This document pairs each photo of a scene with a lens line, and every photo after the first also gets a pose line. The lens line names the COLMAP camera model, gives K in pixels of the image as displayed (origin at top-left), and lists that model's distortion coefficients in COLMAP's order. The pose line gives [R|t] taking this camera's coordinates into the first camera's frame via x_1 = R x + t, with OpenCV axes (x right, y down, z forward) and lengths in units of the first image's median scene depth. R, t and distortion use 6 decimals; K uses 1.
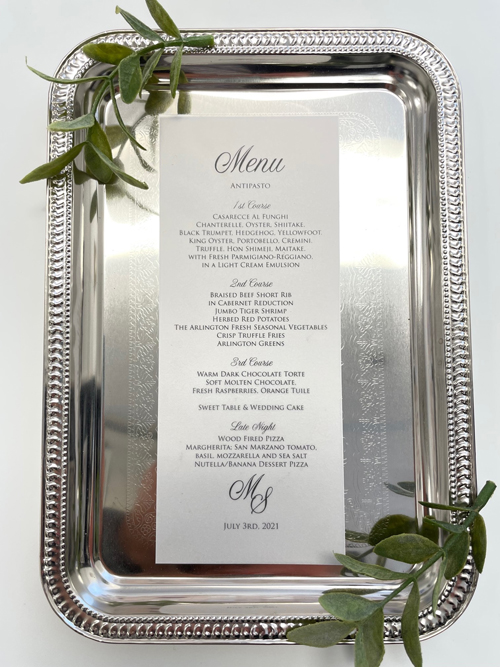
lens RADIAL K [[550.1, 0, 248.9], [0, 550.1, 327.8], [0, 0, 1]] dist [0.030860, -0.098693]
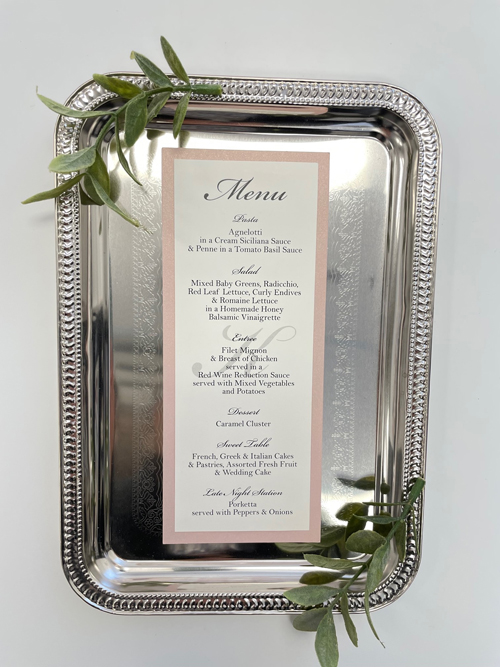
lens RADIAL K [[550.1, 0, 254.1], [0, 550.1, 329.6], [0, 0, 1]] dist [0.030860, -0.098693]
pose [[0.997774, 0.020640, 0.063414, -0.045704], [-0.031223, 0.984822, 0.170736, -0.259641], [-0.058928, -0.172336, 0.983274, -0.111336]]
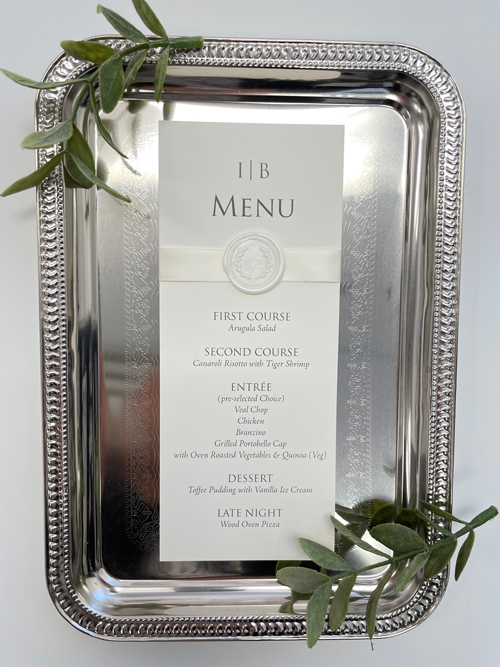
lens RADIAL K [[550.1, 0, 250.1], [0, 550.1, 330.9], [0, 0, 1]] dist [0.030860, -0.098693]
pose [[0.998771, 0.011043, 0.048313, -0.038472], [-0.018203, 0.988462, 0.150368, -0.198229], [-0.046096, -0.151063, 0.987449, -0.002181]]
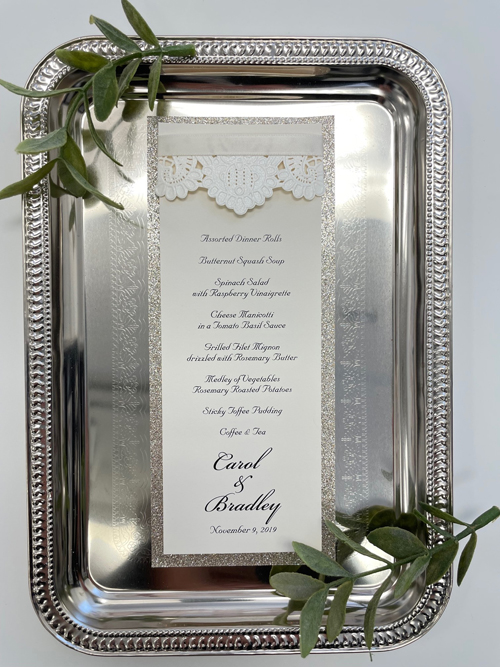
lens RADIAL K [[550.1, 0, 251.3], [0, 550.1, 325.3], [0, 0, 1]] dist [0.030860, -0.098693]
pose [[0.999392, -0.001903, 0.034813, -0.000963], [-0.001297, 0.995789, 0.091668, -0.140117], [-0.034841, -0.091657, 0.995181, 0.011536]]
